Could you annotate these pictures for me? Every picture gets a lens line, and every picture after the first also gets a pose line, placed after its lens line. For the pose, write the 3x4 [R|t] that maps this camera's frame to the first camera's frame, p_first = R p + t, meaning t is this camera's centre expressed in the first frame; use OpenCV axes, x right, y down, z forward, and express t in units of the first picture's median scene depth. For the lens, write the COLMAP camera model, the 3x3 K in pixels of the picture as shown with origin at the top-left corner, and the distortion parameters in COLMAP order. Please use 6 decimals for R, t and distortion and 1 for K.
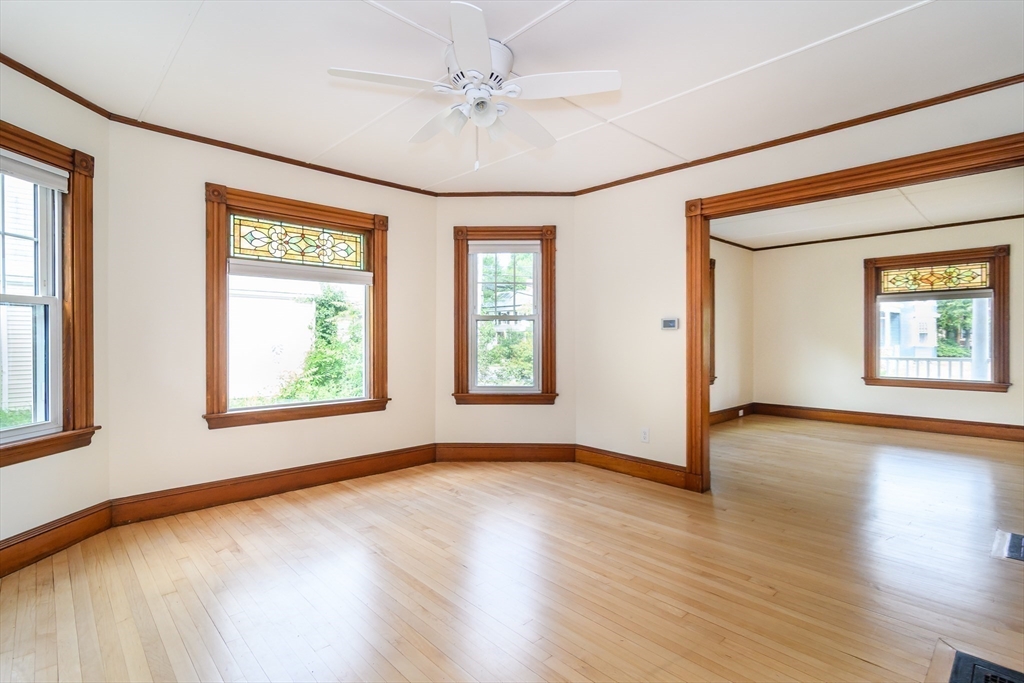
lens RADIAL K [[491.9, 0, 512.0], [0, 491.9, 341.5], [0, 0, 1]] dist [-0.001408, -0.000133]
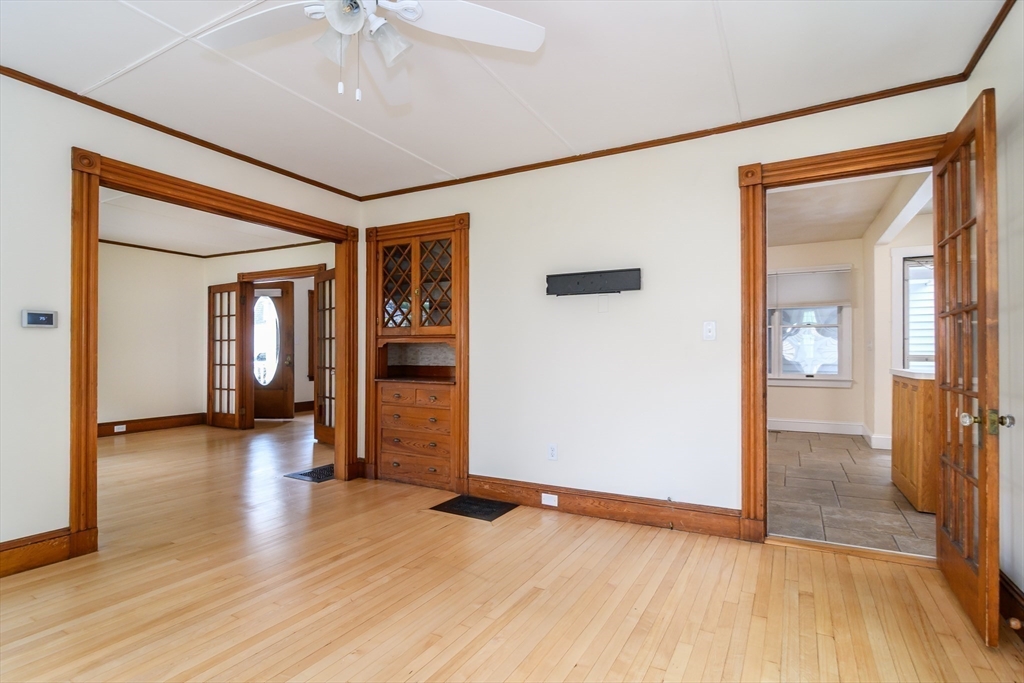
lens RADIAL K [[502.7, 0, 512.0], [0, 502.7, 341.5], [0, 0, 1]] dist [0.000250, -0.000050]
pose [[-0.290400, 0.014846, 0.956790, -0.592191], [0.003554, 0.999889, -0.014436, 0.007001], [-0.956899, -0.000792, -0.290421, 0.704798]]
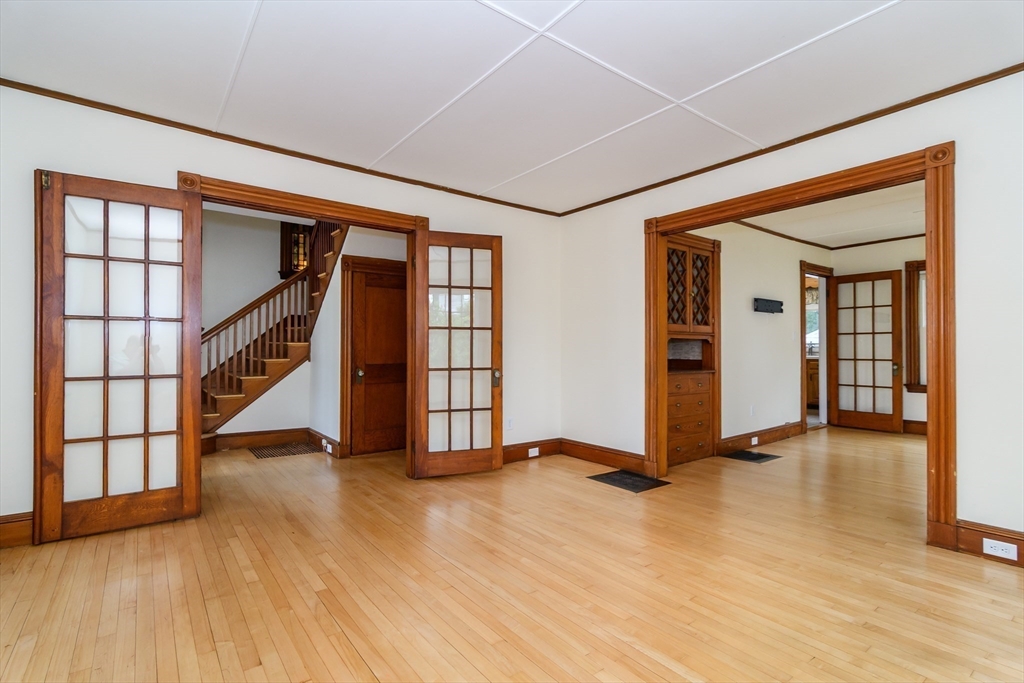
lens RADIAL K [[491.9, 0, 512.0], [0, 491.9, 341.5], [0, 0, 1]] dist [-0.001408, -0.000133]
pose [[-0.993773, -0.000425, 0.111420, 1.064561], [-0.001466, 0.999956, -0.009262, 0.013319], [-0.111411, -0.009368, -0.993730, 2.065945]]
